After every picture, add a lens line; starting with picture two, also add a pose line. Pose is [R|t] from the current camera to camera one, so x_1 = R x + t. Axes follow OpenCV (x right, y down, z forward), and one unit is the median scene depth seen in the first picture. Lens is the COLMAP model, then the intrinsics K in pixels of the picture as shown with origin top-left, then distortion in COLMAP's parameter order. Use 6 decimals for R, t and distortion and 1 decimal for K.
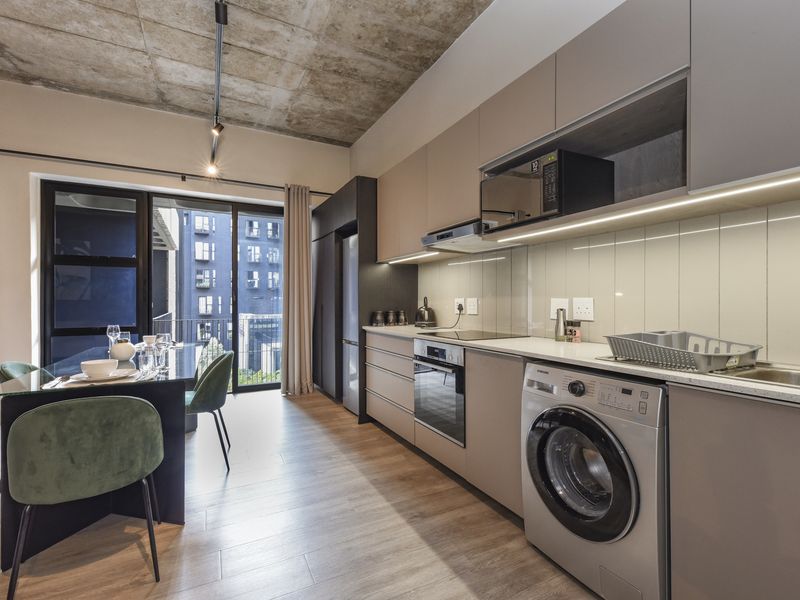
lens RADIAL K [[380.2, 0, 400.0], [0, 380.2, 300.0], [0, 0, 1]] dist [0.003096, -0.000053]
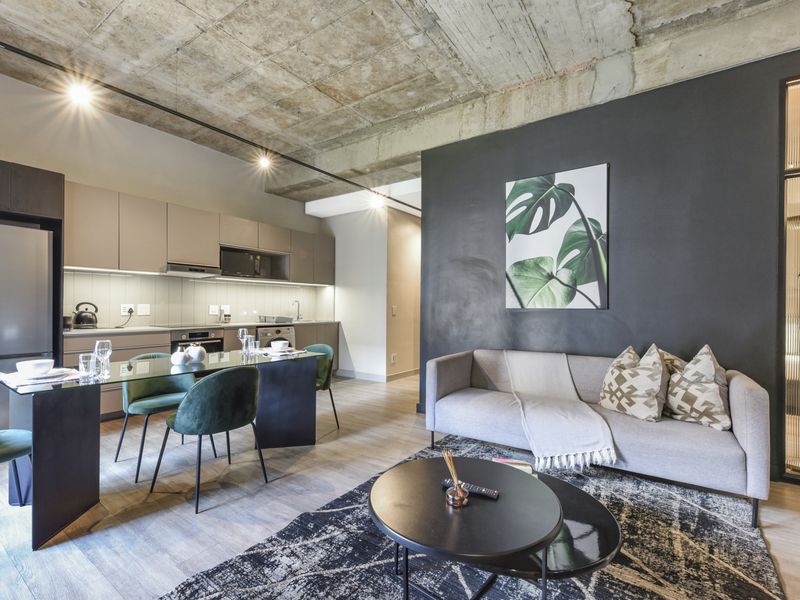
lens RADIAL K [[377.0, 0, 399.7], [0, 377.0, 306.3], [0, 0, 1]] dist [0.013209, -0.000076]
pose [[-0.465019, -0.001570, 0.885299, -1.213828], [-0.008212, 0.999963, -0.002540, -0.000985], [-0.885263, -0.008451, -0.465015, 0.622027]]
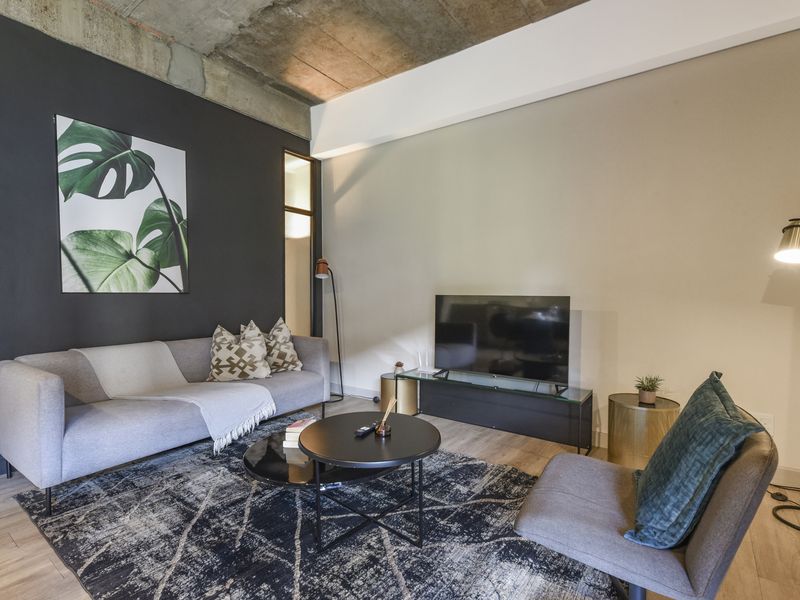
lens RADIAL K [[398.0, 0, 403.8], [0, 398.0, 310.9], [0, 0, 1]] dist [0.002169, -0.000265]
pose [[-0.894277, 0.017953, -0.447154, -0.746821], [0.000238, 0.999214, 0.039643, 0.003686], [0.447514, 0.035346, -0.893578, 0.856682]]
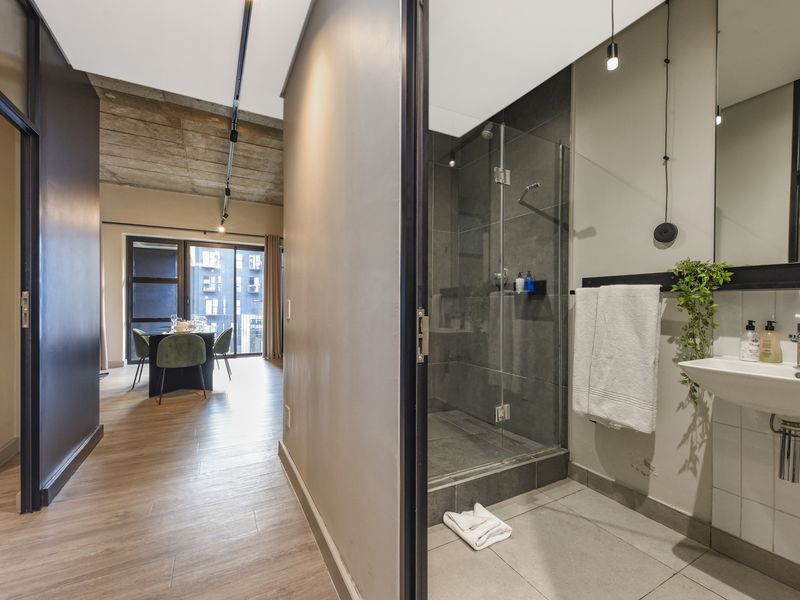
lens RADIAL K [[350.9, 0, 401.2], [0, 350.9, 304.0], [0, 0, 1]] dist [-0.000392, -0.000038]
pose [[0.999696, 0.002622, 0.024516, 0.314940], [-0.002683, 0.999993, 0.002455, 0.000657], [-0.024509, -0.002520, 0.999696, -0.681420]]
